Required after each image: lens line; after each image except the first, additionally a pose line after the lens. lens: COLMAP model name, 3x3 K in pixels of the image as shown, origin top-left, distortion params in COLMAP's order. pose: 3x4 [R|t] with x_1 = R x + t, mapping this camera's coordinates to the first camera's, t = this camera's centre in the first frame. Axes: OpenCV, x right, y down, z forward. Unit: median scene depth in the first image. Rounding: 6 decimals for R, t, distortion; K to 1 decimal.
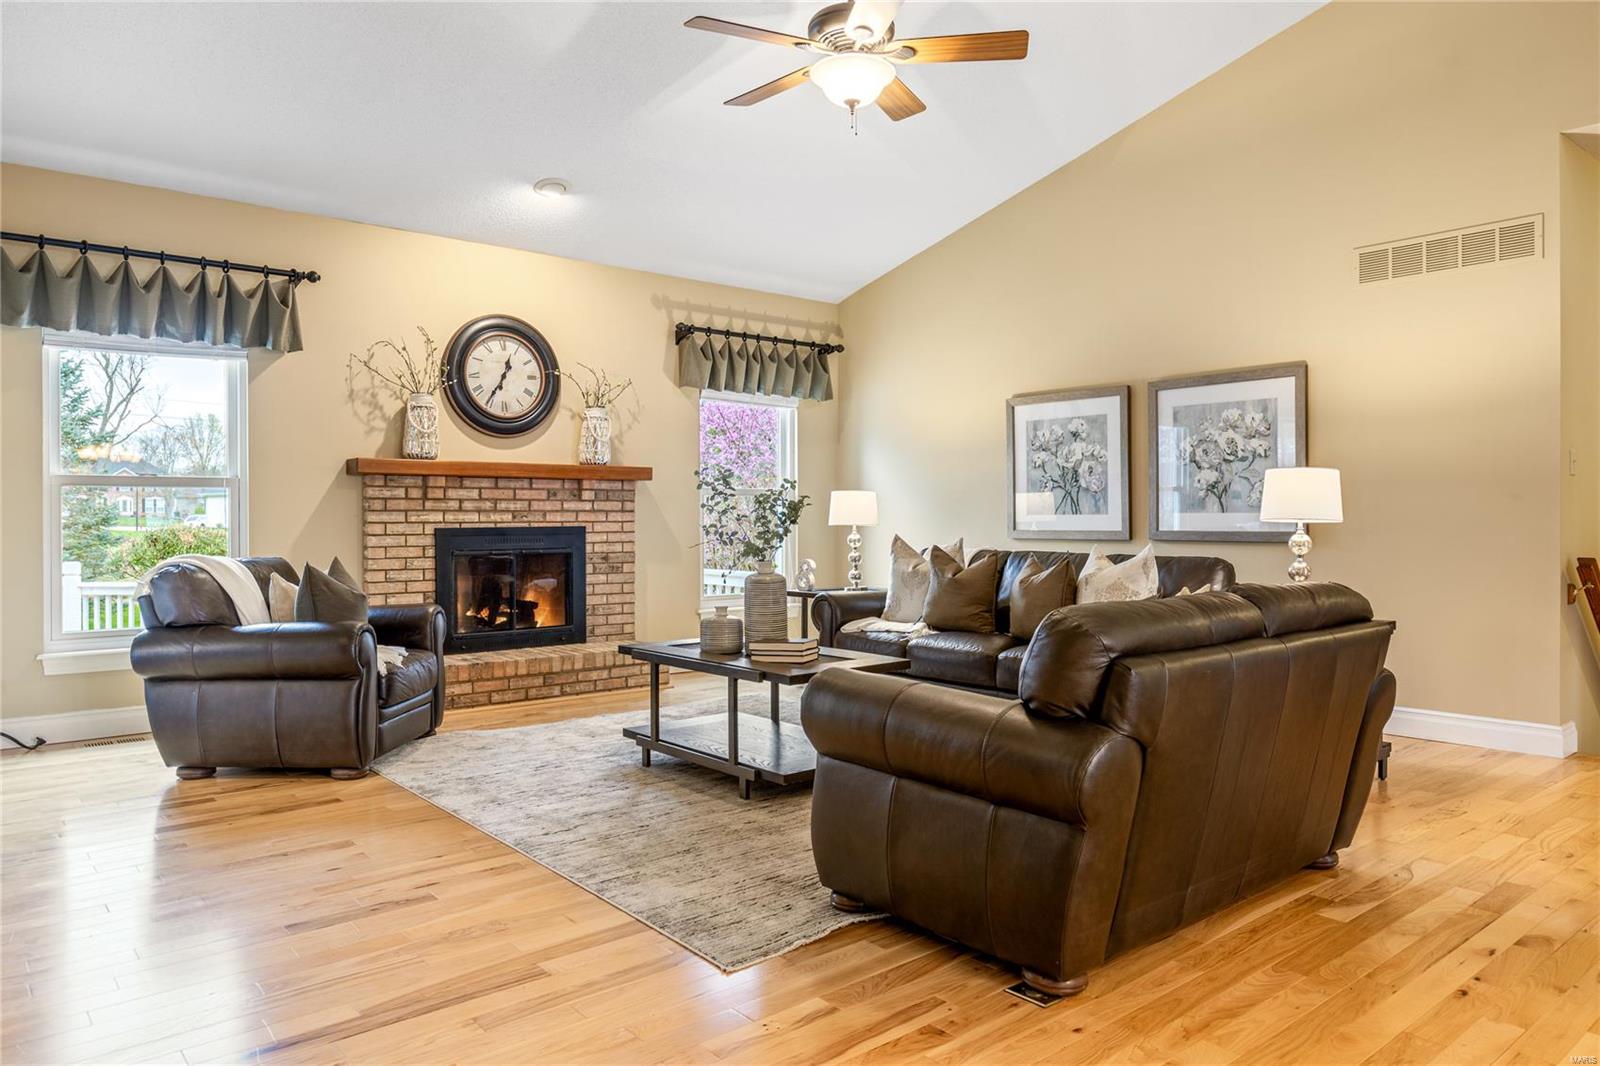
lens RADIAL K [[1062.0, 0, 800.0], [0, 1062.0, 533.0], [0, 0, 1]] dist [0.000786, -0.002248]
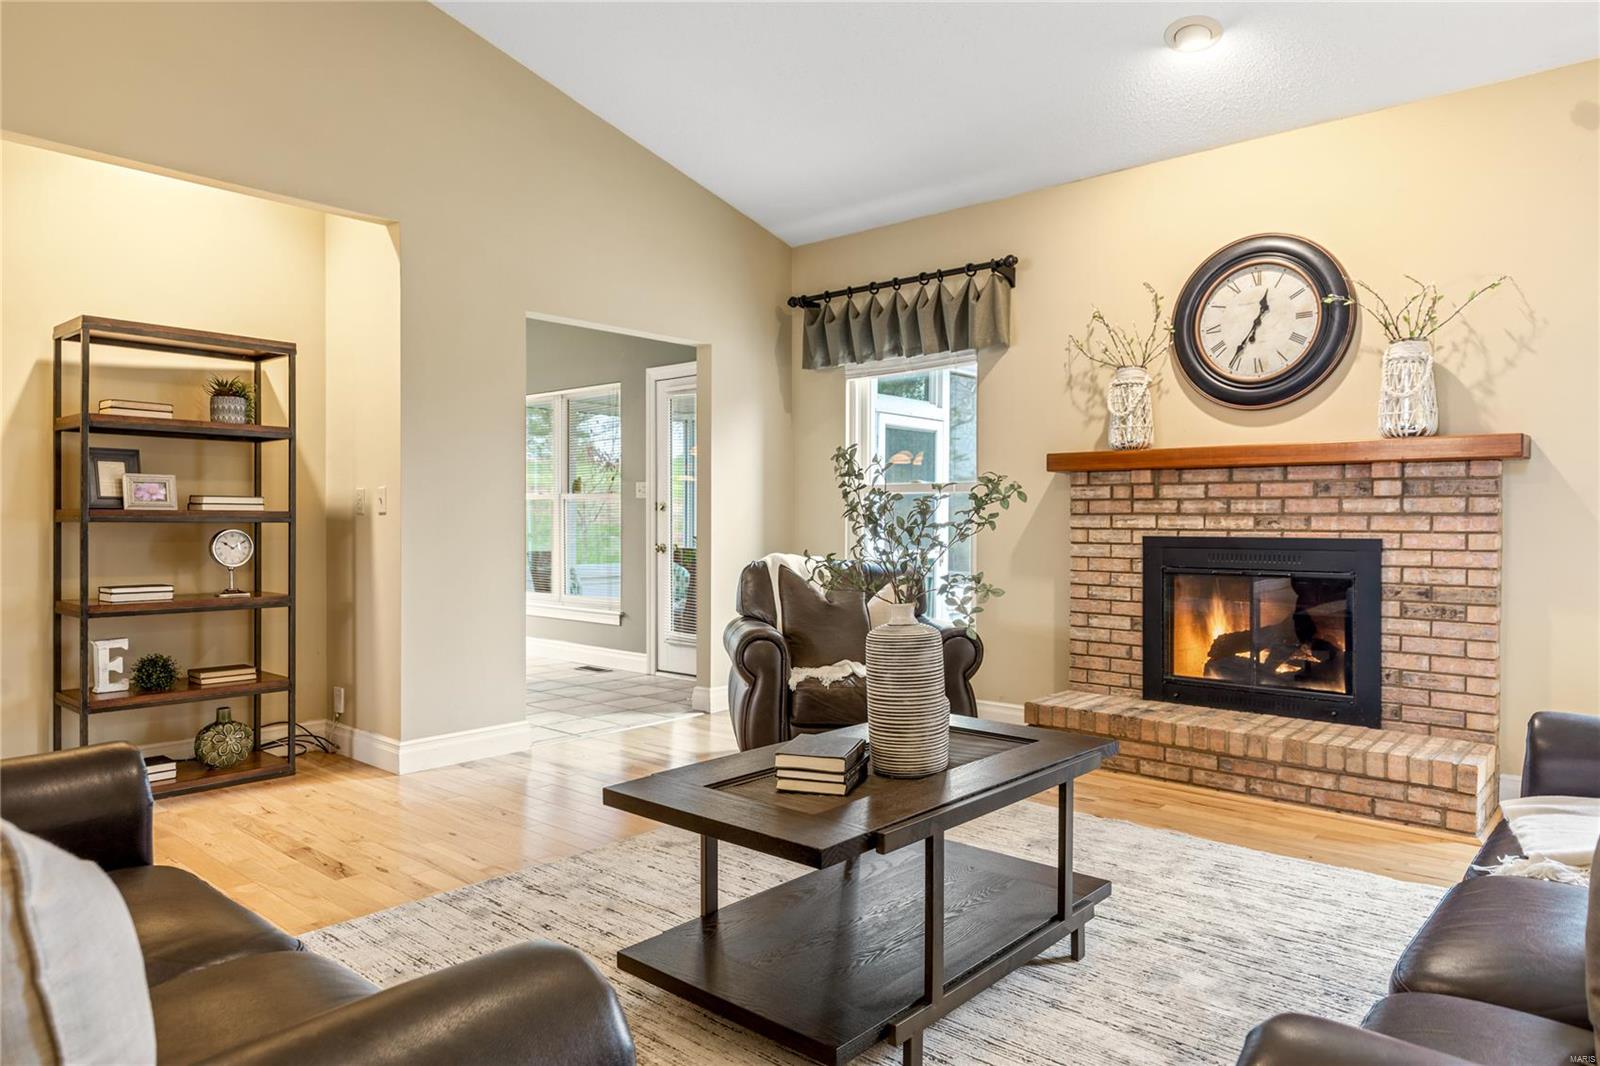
lens RADIAL K [[1006.7, 0, 800.0], [0, 1006.7, 533.0], [0, 0, 1]] dist [0.003290, 0.000989]
pose [[0.153467, 0.017398, -0.988001, 0.340270], [-0.019059, 0.999711, 0.014644, -0.012544], [0.987970, 0.016583, 0.153755, 0.610807]]
